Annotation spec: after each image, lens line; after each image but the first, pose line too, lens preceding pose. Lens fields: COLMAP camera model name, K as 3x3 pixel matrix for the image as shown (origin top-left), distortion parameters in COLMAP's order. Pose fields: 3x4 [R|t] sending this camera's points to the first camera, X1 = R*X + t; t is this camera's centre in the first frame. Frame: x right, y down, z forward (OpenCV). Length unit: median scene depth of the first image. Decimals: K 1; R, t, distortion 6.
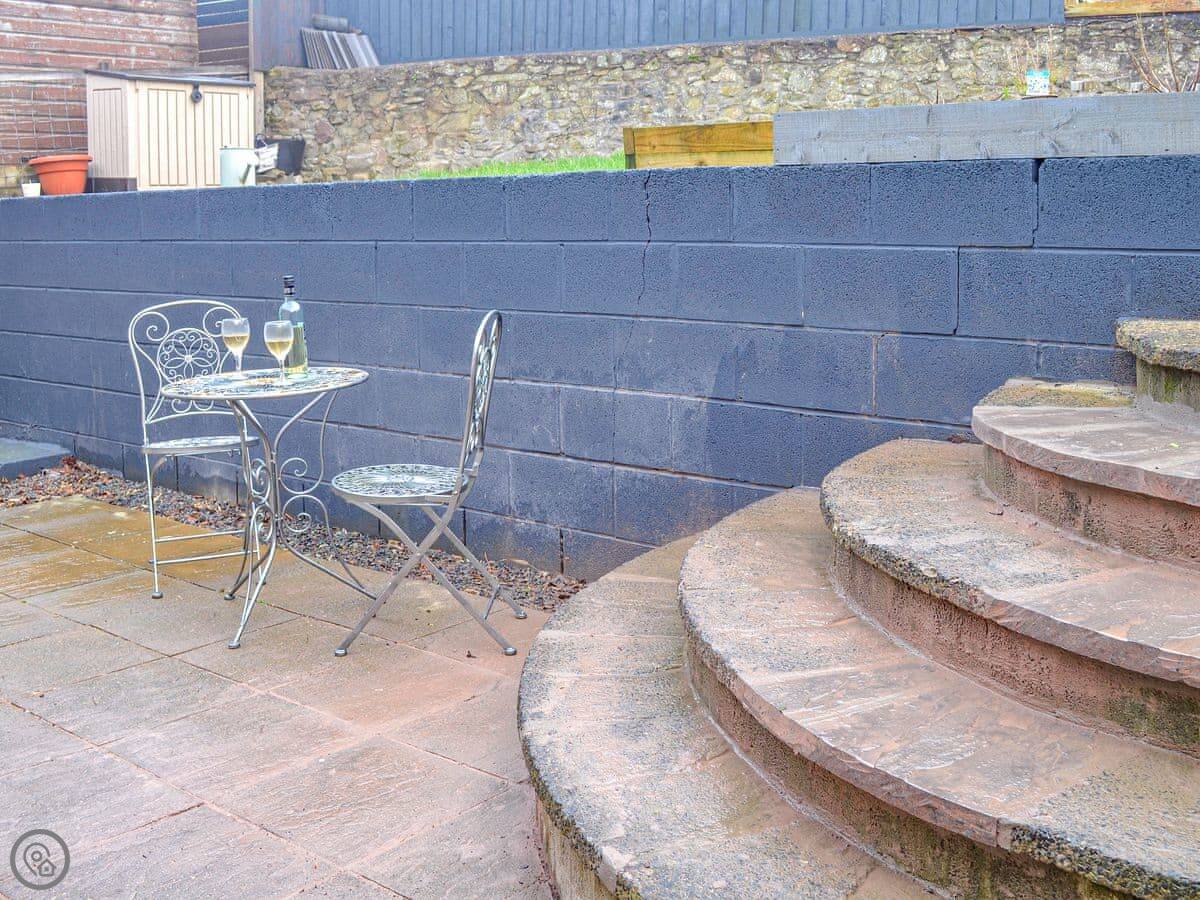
lens RADIAL K [[1410.6, 0, 600.0], [0, 1410.6, 450.0], [0, 0, 1]] dist [-0.068899, 0.003477]
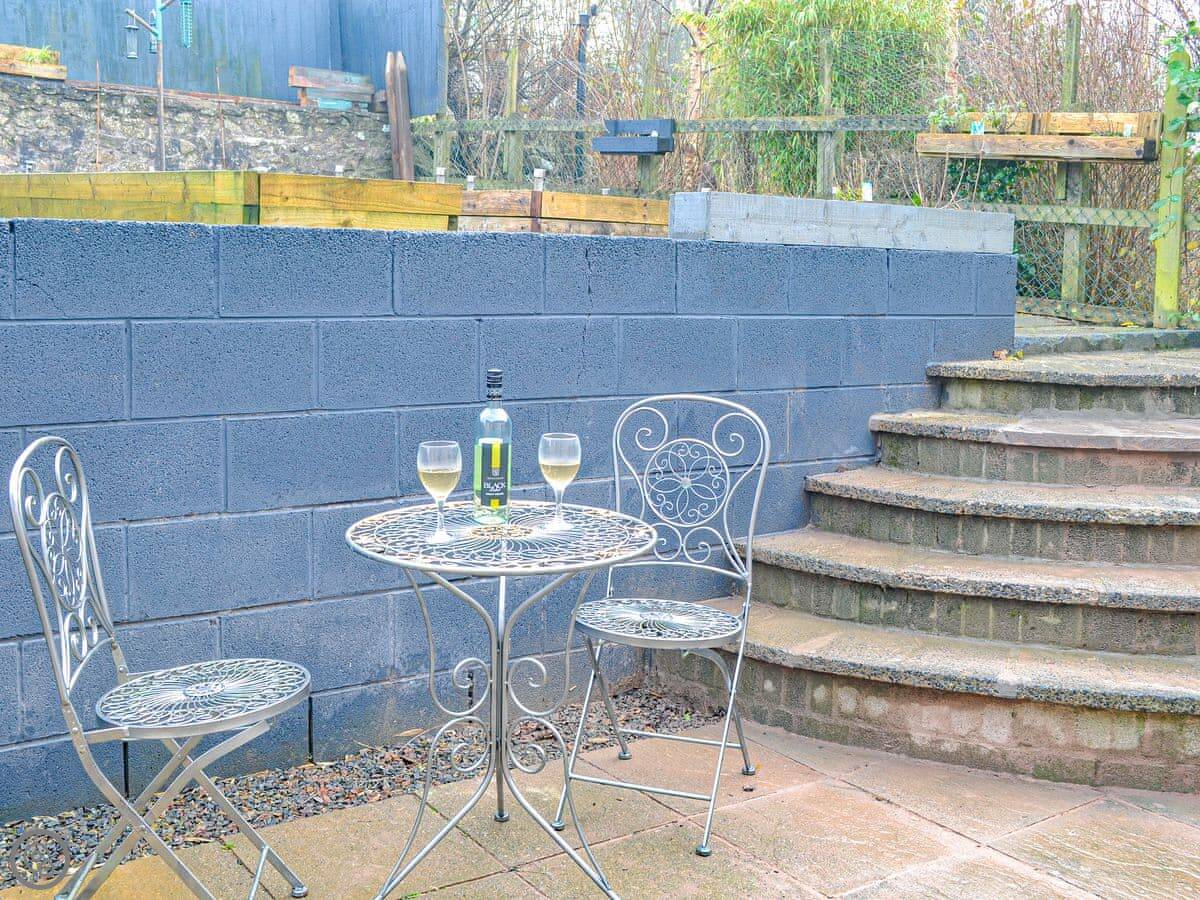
lens RADIAL K [[1410.6, 0, 600.0], [0, 1410.6, 450.0], [0, 0, 1]] dist [-0.068899, 0.003477]
pose [[0.200481, -0.102368, 0.974335, -0.878136], [0.149221, 0.986113, 0.072902, -0.129190], [-0.968267, 0.130776, 0.212972, 0.823419]]
